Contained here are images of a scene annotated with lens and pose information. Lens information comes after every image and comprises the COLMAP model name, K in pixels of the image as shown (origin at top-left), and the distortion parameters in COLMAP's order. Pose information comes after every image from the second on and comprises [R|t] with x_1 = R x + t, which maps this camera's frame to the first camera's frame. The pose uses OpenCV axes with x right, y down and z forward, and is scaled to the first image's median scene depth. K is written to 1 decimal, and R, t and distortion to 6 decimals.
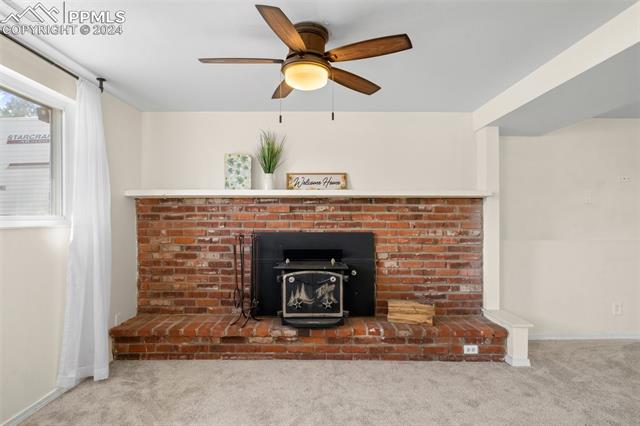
lens RADIAL K [[345.1, 0, 319.8], [0, 345.1, 215.3], [0, 0, 1]] dist [-0.000287, 0.000138]
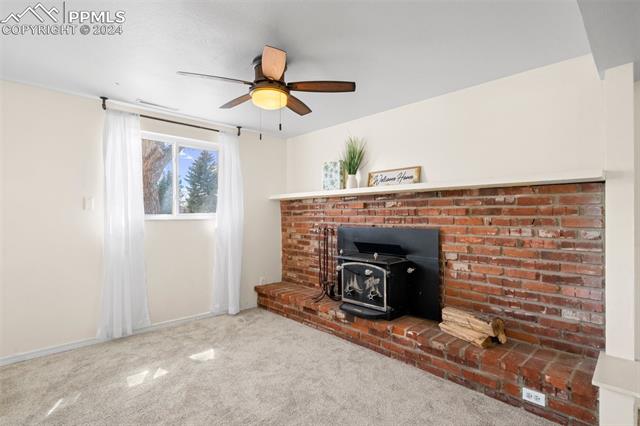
lens RADIAL K [[314.1, 0, 318.8], [0, 314.1, 214.6], [0, 0, 1]] dist [-0.002698, 0.000793]
pose [[0.689785, -0.003512, -0.724005, 0.531153], [0.008854, 0.999954, 0.003585, 0.005712], [0.723960, -0.008883, 0.689785, 0.208066]]
